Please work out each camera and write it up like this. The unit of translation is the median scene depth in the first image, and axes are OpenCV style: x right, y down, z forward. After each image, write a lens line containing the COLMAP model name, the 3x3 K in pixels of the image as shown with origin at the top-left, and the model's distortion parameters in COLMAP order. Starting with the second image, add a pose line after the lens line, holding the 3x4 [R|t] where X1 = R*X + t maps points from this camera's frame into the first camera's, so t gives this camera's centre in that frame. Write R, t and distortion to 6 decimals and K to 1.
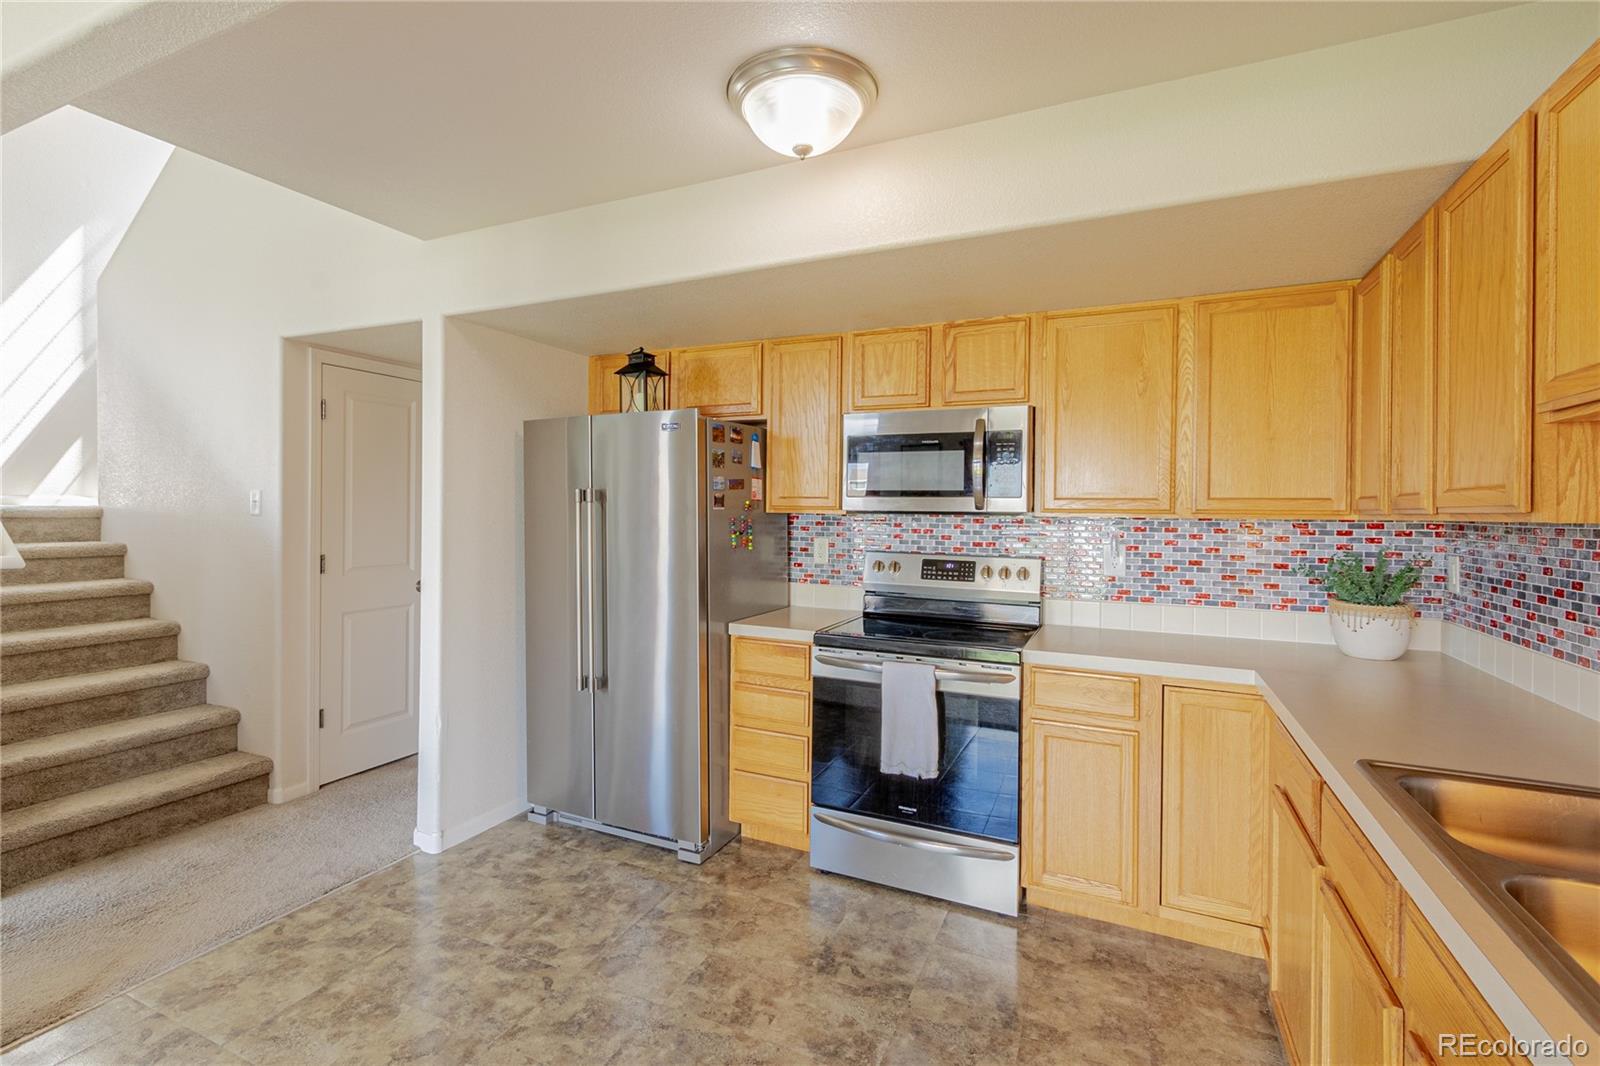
lens RADIAL K [[725.5, 0, 783.1], [0, 725.5, 512.8], [0, 0, 1]] dist [0.008044, -0.002746]
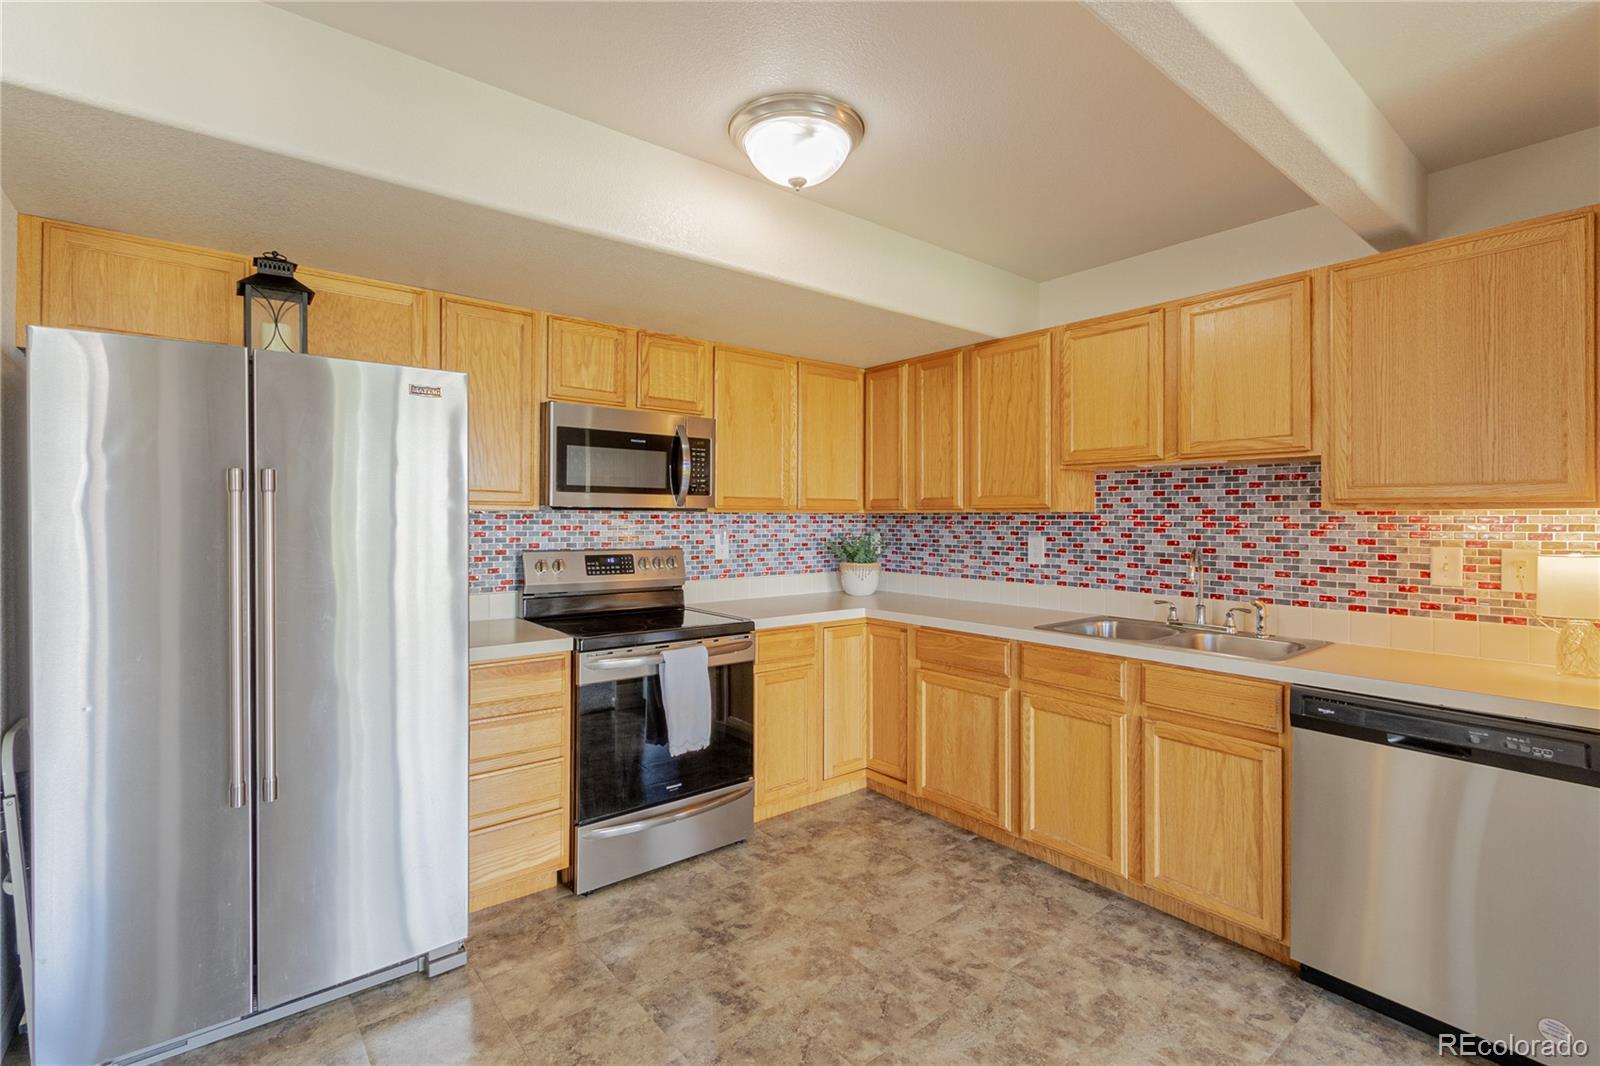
lens RADIAL K [[725.5, 0, 791.3], [0, 725.5, 513.9], [0, 0, 1]] dist [0.008044, -0.002746]
pose [[0.437341, -0.005750, 0.899277, -0.639293], [0.002601, 0.999983, 0.005129, 0.002312], [-0.899292, 0.000095, 0.437349, 0.340655]]
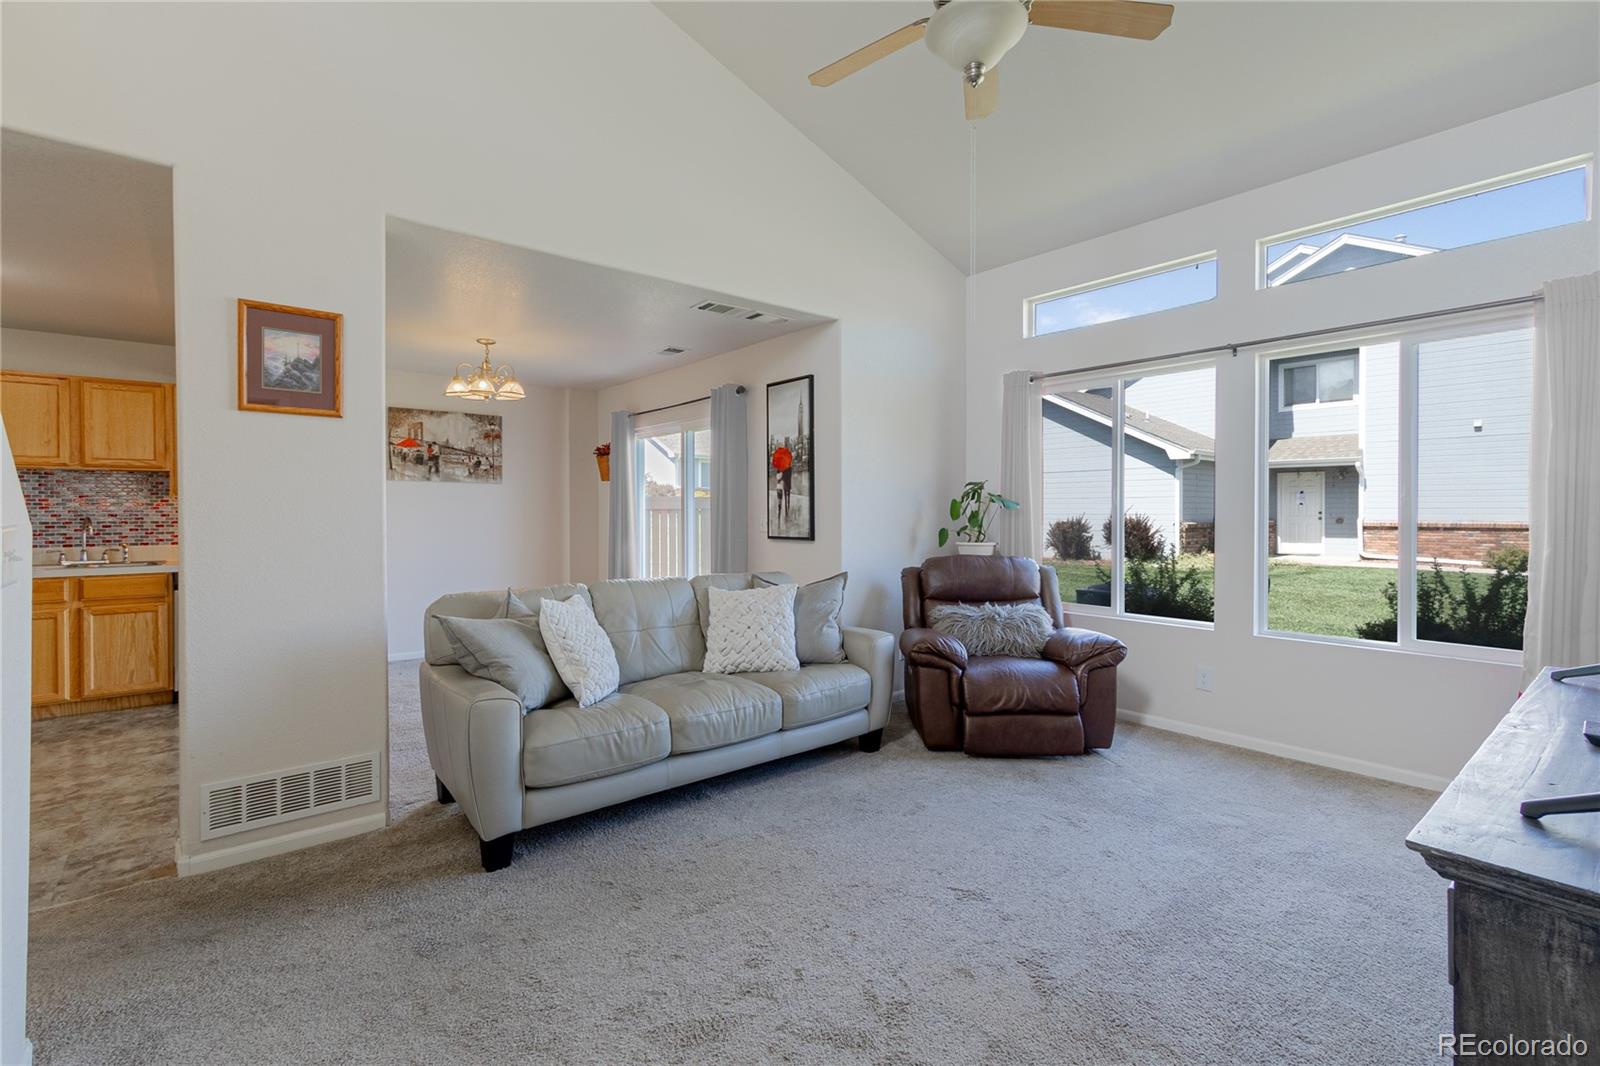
lens RADIAL K [[725.5, 0, 790.2], [0, 725.5, 517.4], [0, 0, 1]] dist [0.008044, -0.002746]
pose [[-0.900937, -0.012135, 0.433780, -1.743043], [-0.006325, 0.999870, 0.014833, 0.018623], [-0.433903, 0.010620, -0.900897, 1.087228]]
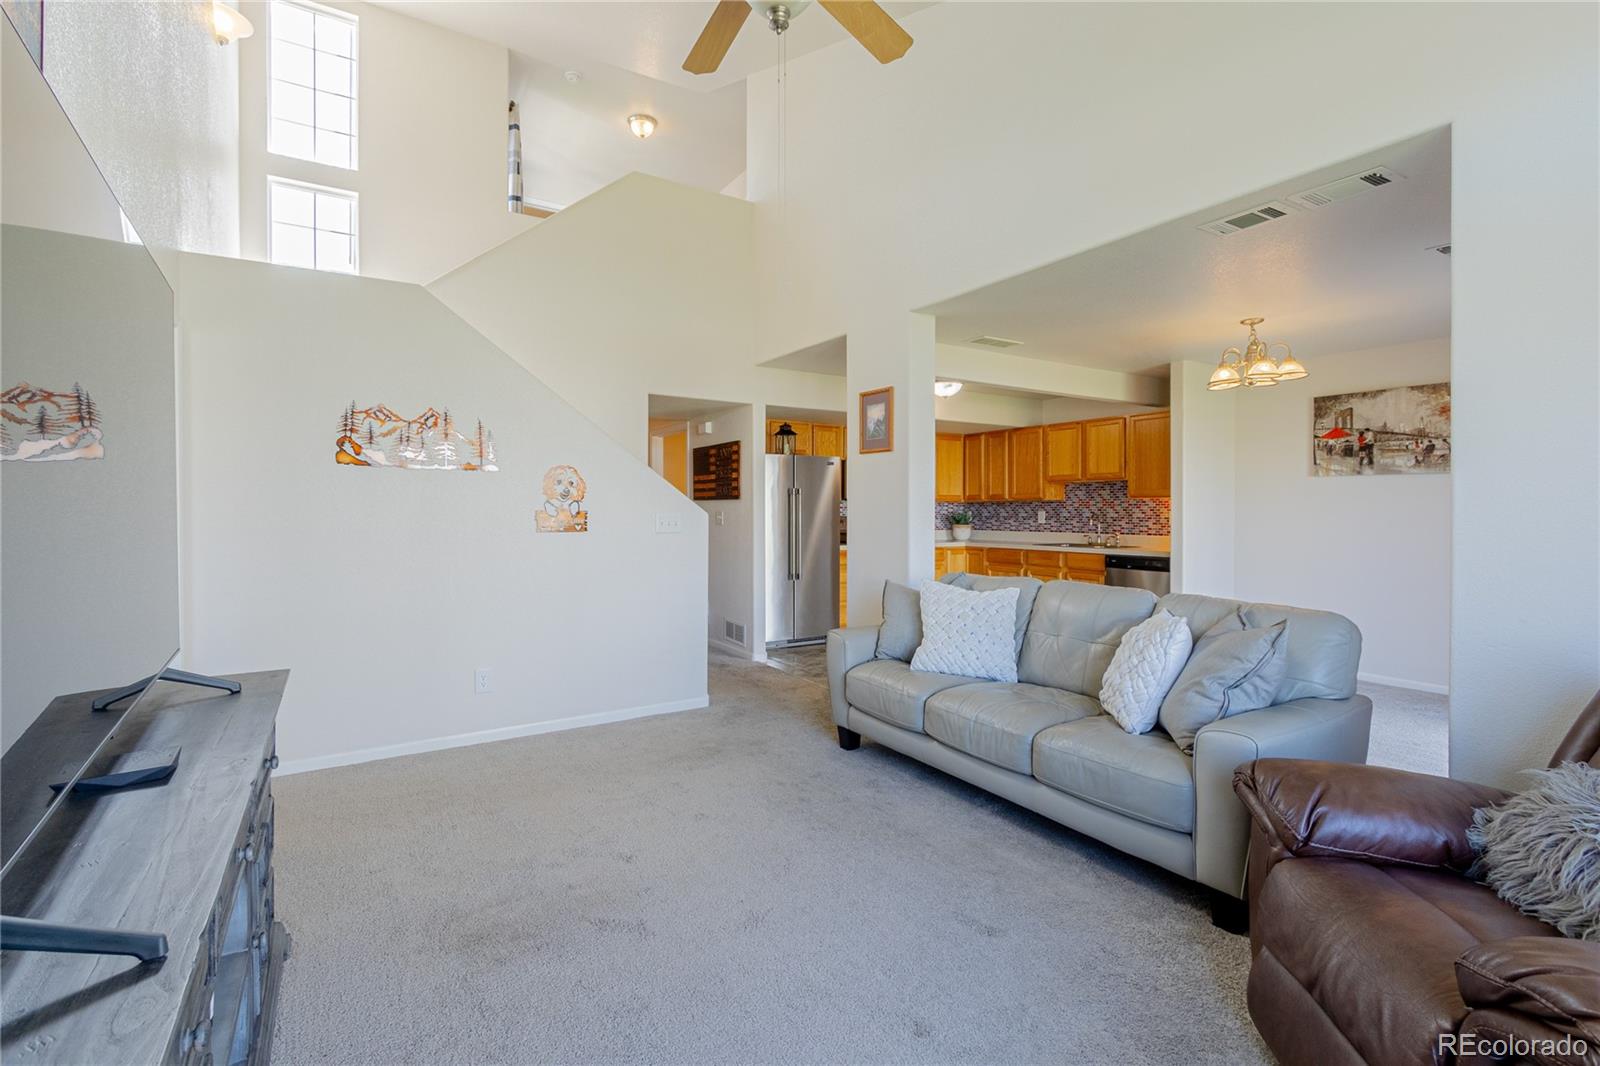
lens RADIAL K [[725.5, 0, 783.0], [0, 725.5, 513.5], [0, 0, 1]] dist [0.008044, -0.002746]
pose [[0.552062, -0.012815, 0.833704, -2.203634], [0.005808, 0.999917, 0.011524, 0.018116], [-0.833783, -0.001520, 0.552091, -0.196726]]
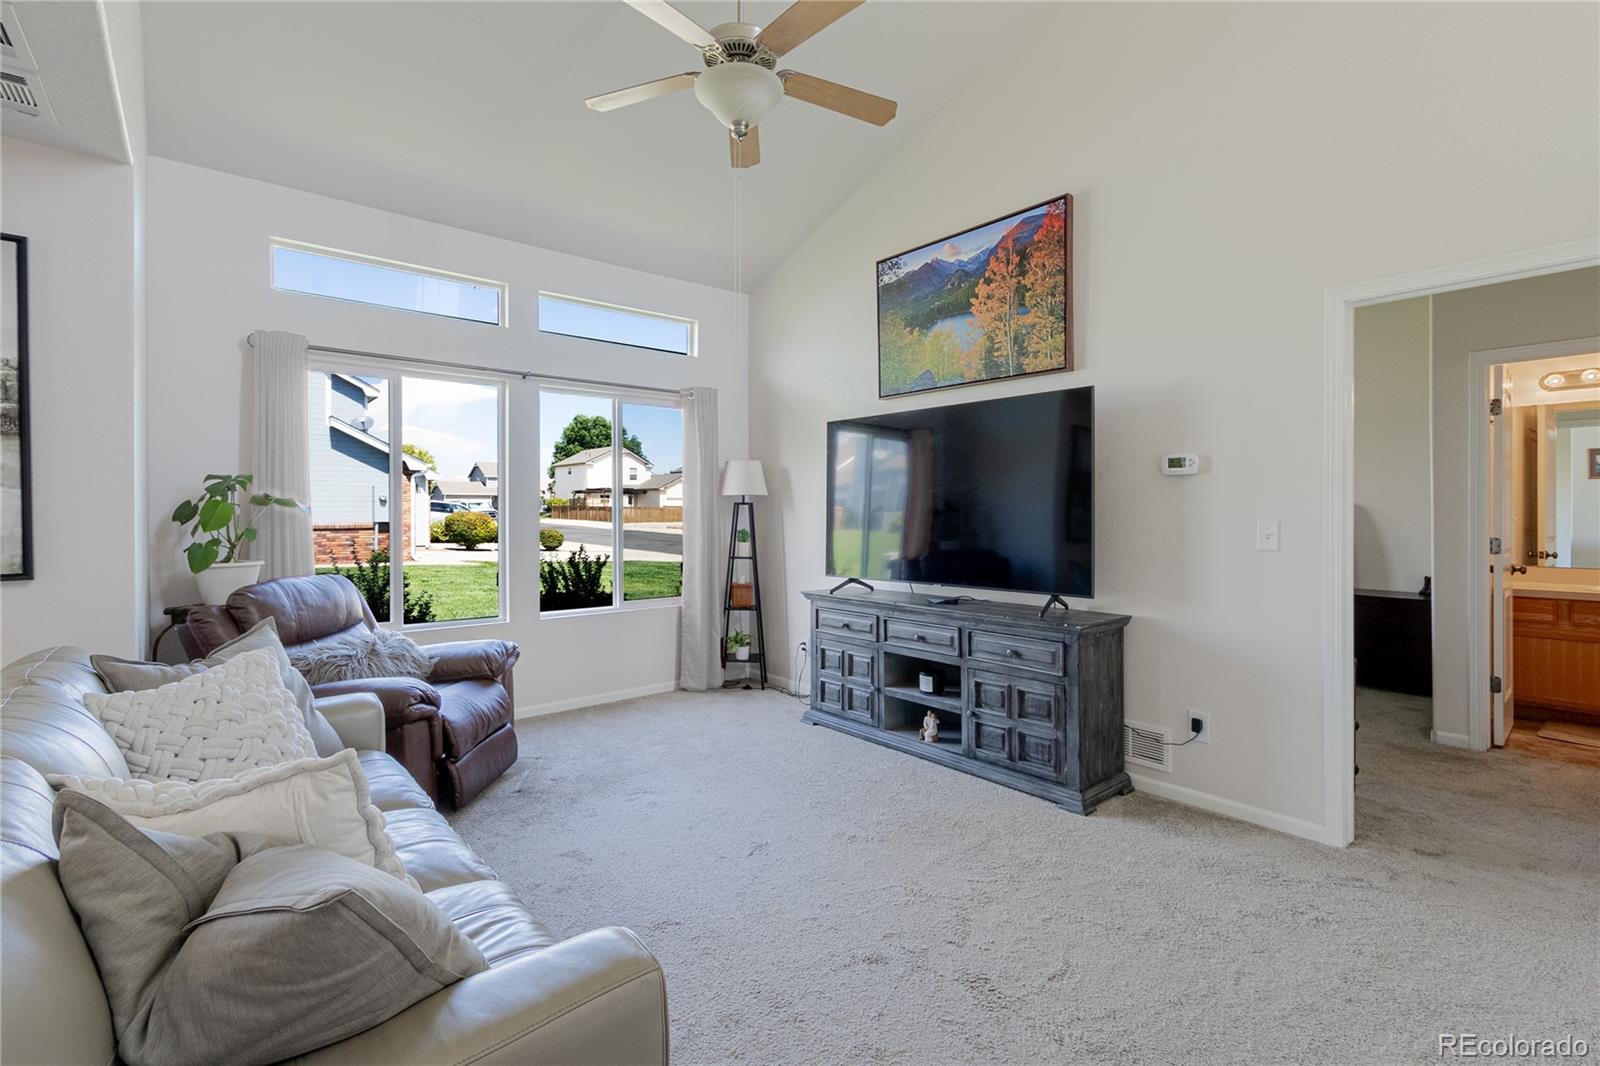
lens RADIAL K [[725.5, 0, 795.3], [0, 725.5, 519.8], [0, 0, 1]] dist [0.008044, -0.002746]
pose [[-0.424994, 0.001819, -0.905194, -0.724813], [-0.003684, 0.999986, 0.003739, 0.023168], [0.905189, 0.004924, -0.424982, 0.699307]]
